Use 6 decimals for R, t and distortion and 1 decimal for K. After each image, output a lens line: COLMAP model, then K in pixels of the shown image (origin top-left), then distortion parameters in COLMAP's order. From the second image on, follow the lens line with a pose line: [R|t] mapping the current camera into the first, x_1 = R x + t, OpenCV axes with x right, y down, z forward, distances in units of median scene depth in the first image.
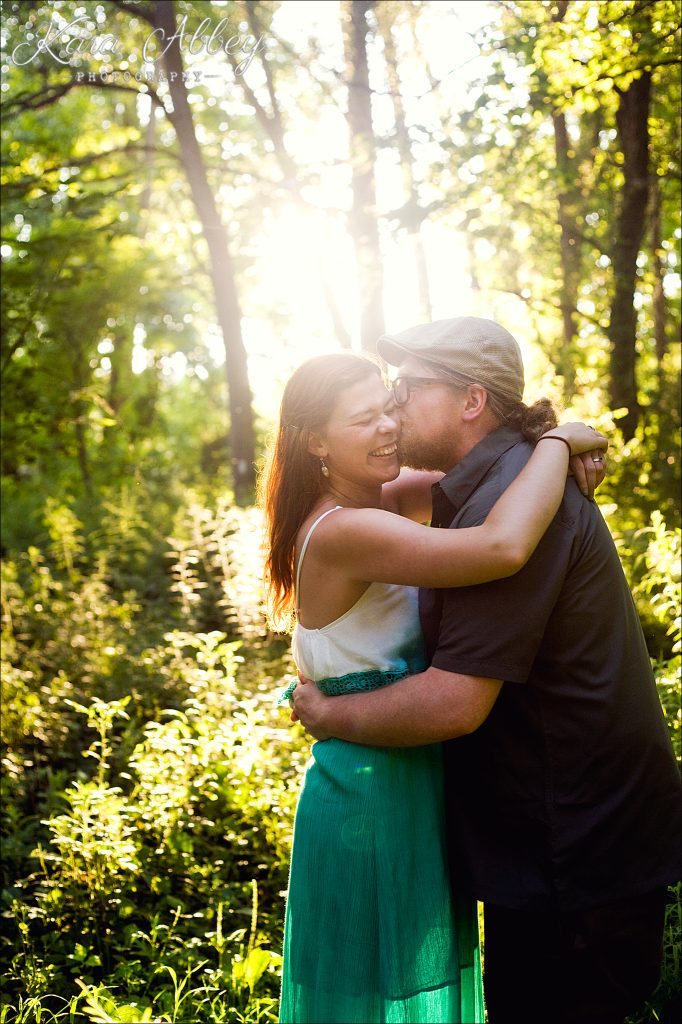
lens RADIAL K [[1490.1, 0, 341.0], [0, 1490.1, 512.0], [0, 0, 1]] dist [-0.112393, -0.004292]
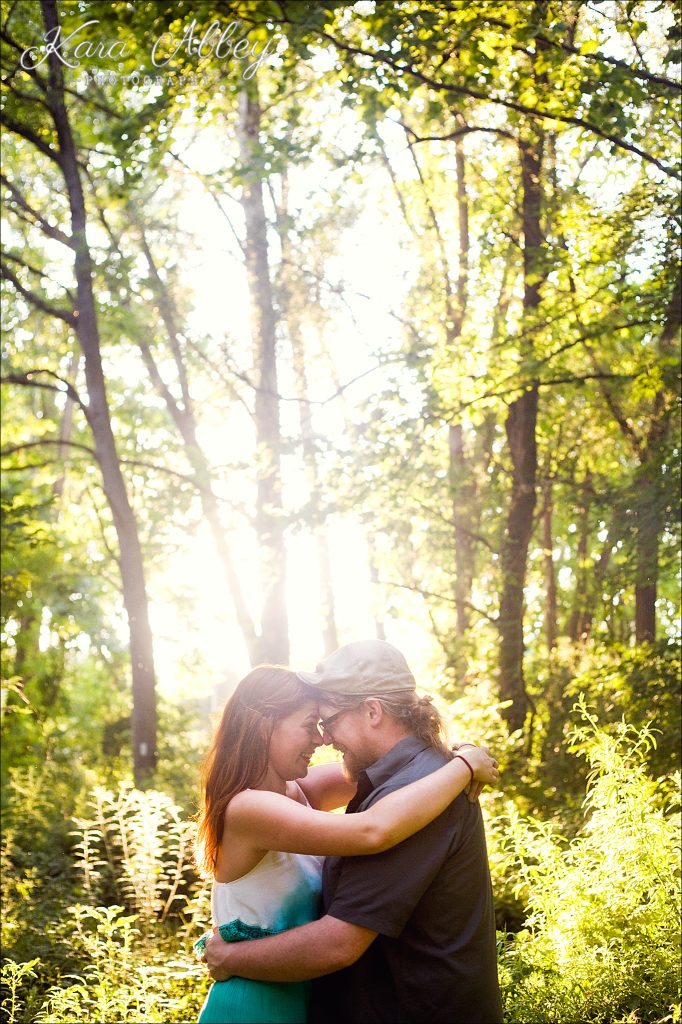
lens RADIAL K [[1599.4, 0, 341.0], [0, 1599.4, 512.0], [0, 0, 1]] dist [-0.029950, 0.003361]
pose [[0.998226, 0.026080, 0.053528, 0.006891], [-0.016336, 0.984437, -0.174979, -0.000884], [-0.057259, 0.173794, 0.983116, -0.130132]]
